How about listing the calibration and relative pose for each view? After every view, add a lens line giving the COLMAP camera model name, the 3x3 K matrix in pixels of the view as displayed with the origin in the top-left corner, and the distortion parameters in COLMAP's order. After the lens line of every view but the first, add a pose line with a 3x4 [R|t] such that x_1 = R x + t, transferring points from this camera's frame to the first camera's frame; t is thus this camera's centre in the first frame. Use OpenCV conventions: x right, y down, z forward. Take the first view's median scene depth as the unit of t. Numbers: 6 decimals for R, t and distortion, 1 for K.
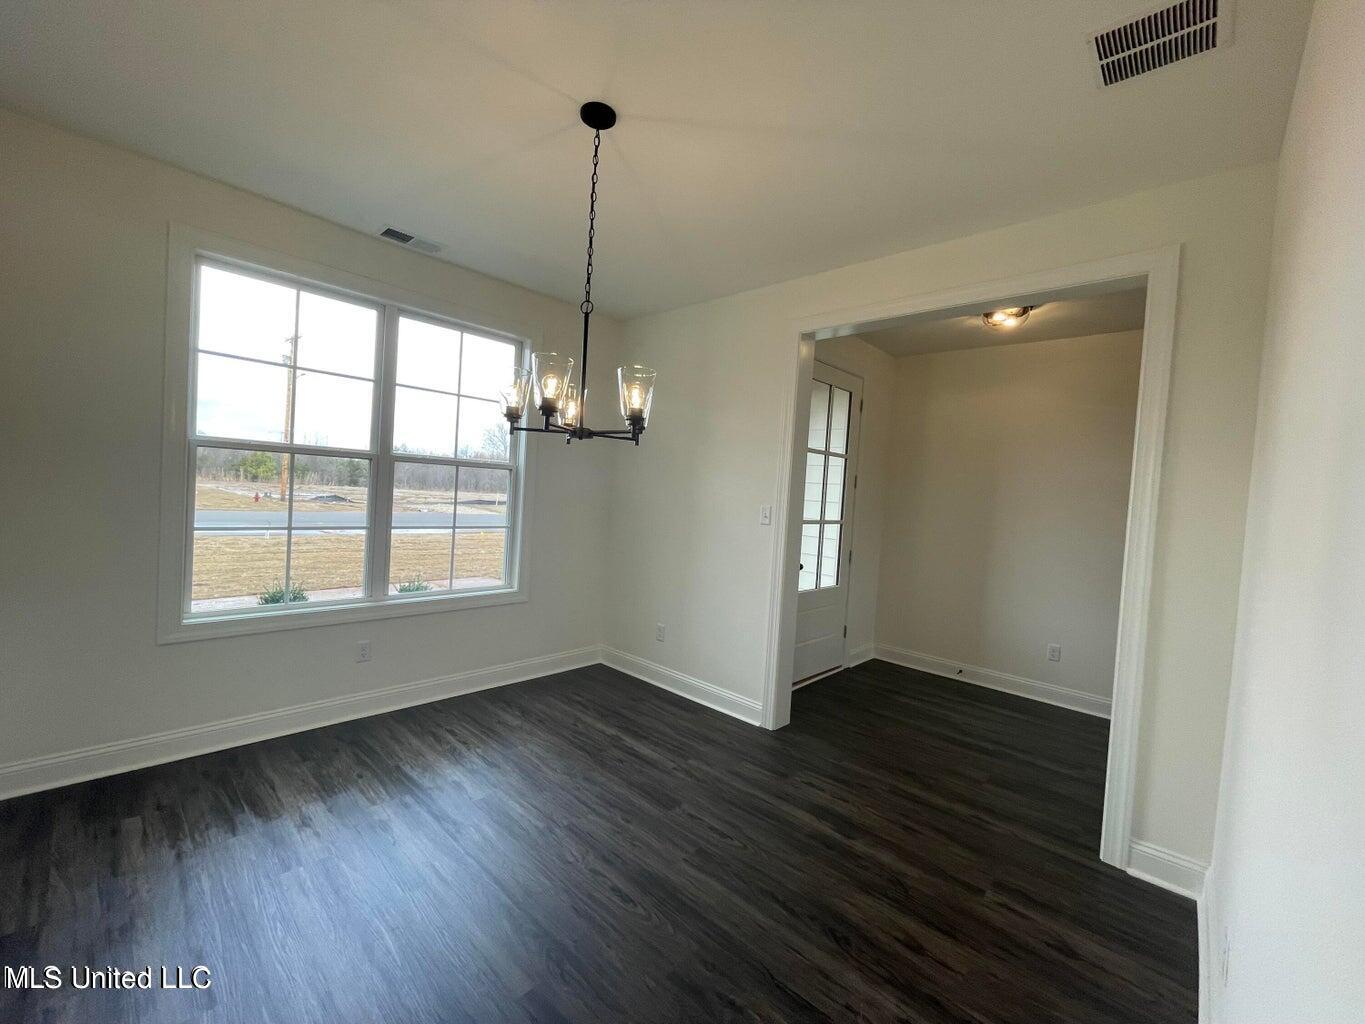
lens RADIAL K [[557.5, 0, 686.1], [0, 557.5, 508.7], [0, 0, 1]] dist [0.000475, 0.000379]
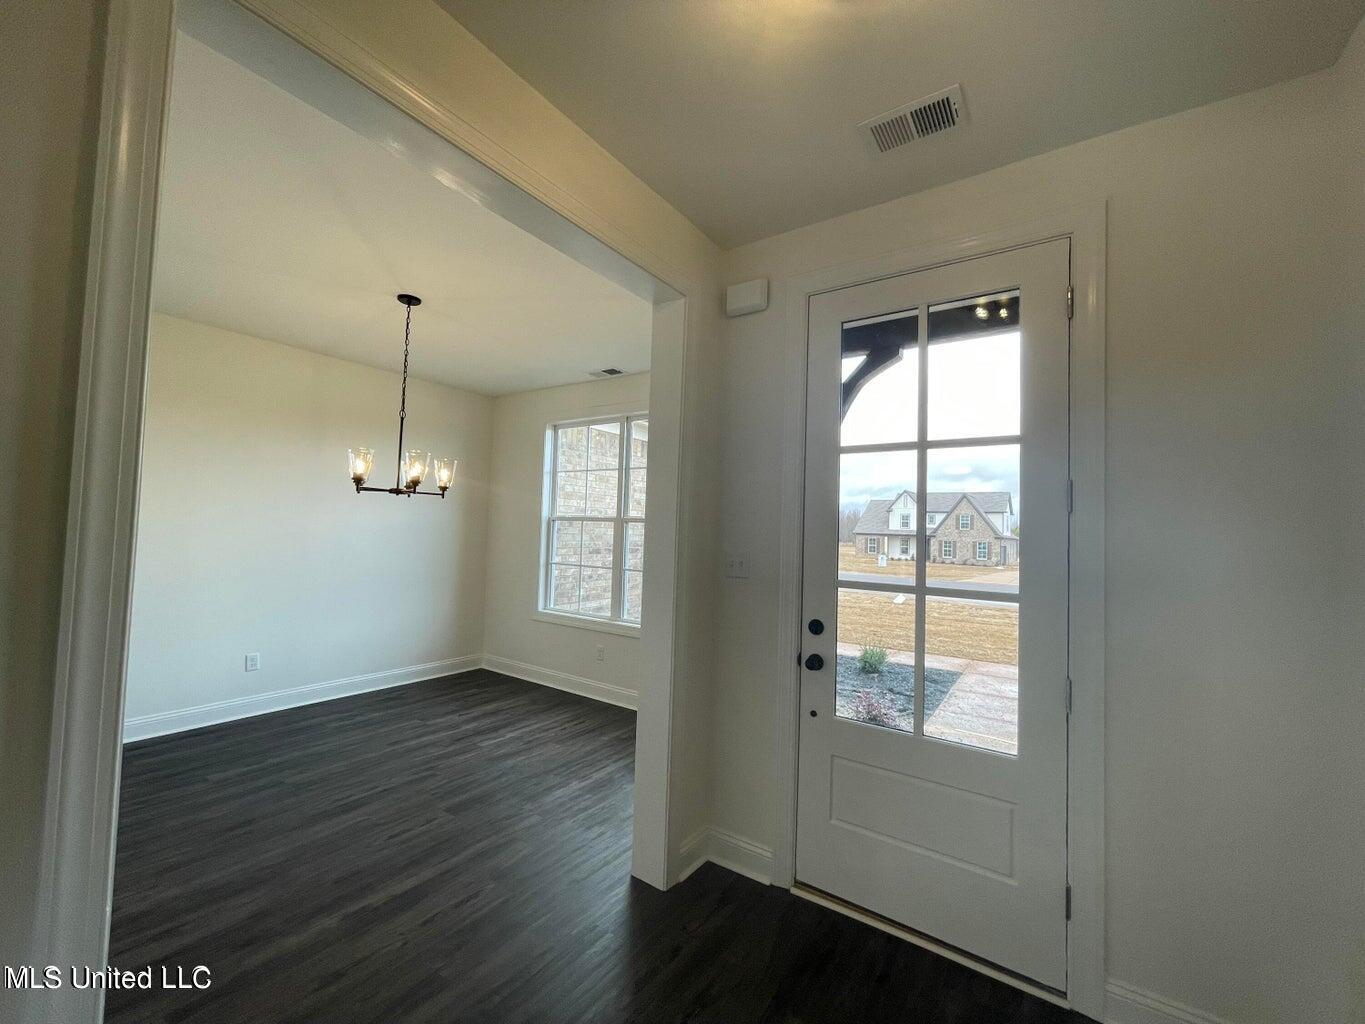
lens RADIAL K [[557.5, 0, 686.1], [0, 557.5, 508.7], [0, 0, 1]] dist [0.000475, 0.000379]
pose [[0.146611, -0.100437, -0.984082, 1.177649], [-0.054191, 0.992523, -0.109372, 0.034757], [0.987709, 0.069363, 0.140072, 1.251800]]
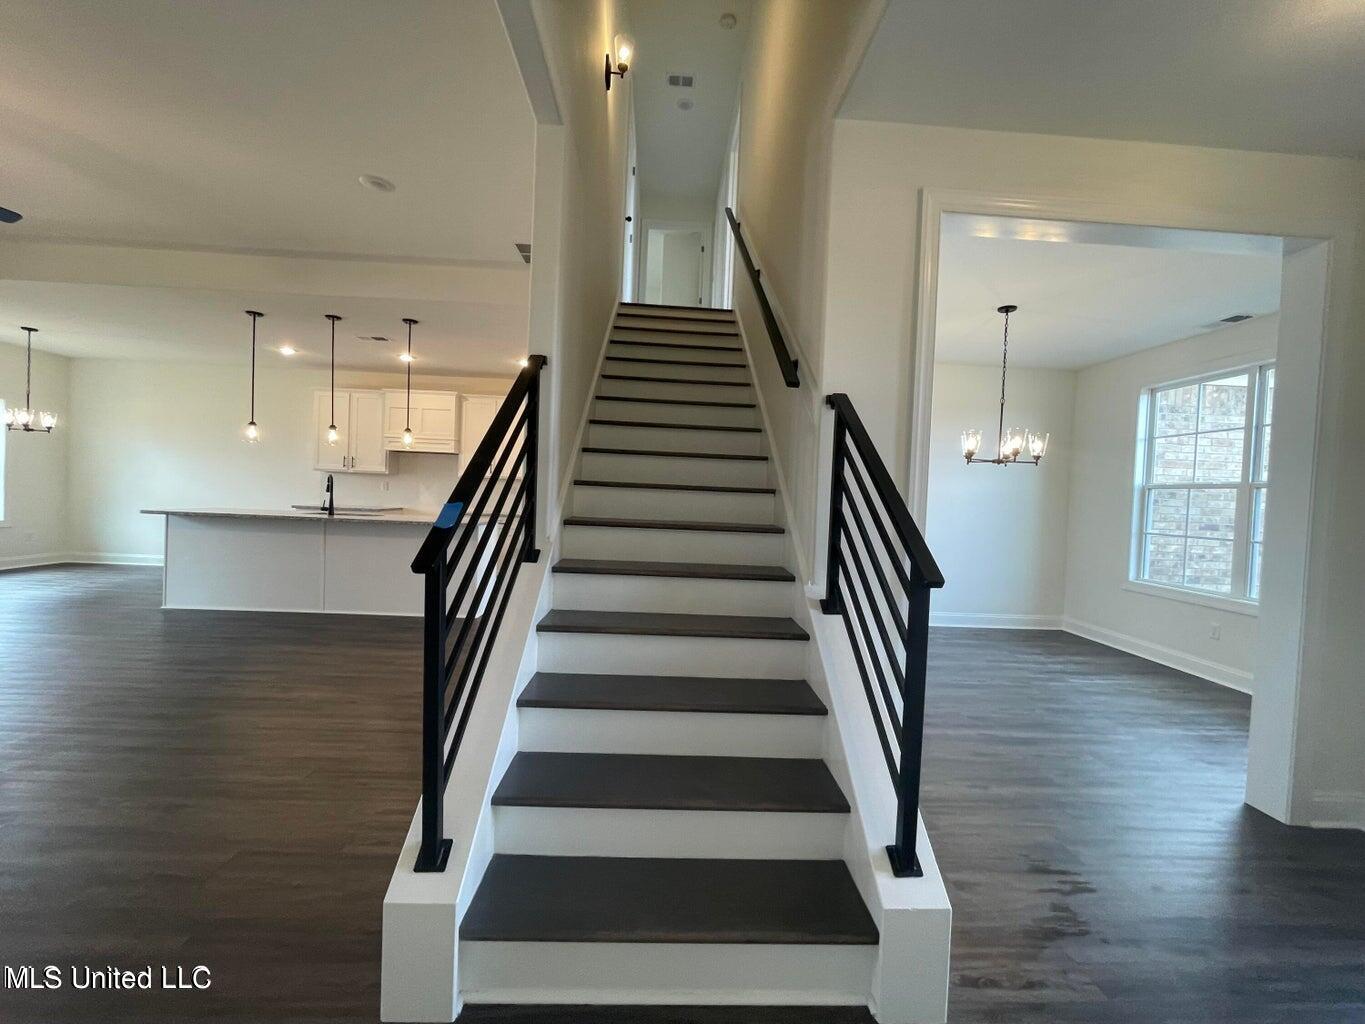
lens RADIAL K [[557.5, 0, 686.1], [0, 557.5, 508.7], [0, 0, 1]] dist [0.000475, 0.000379]
pose [[-0.695984, -0.075709, -0.714055, 1.623821], [-0.108386, 0.994109, 0.000241, 0.126853], [0.709830, 0.077561, -0.700090, 1.283484]]
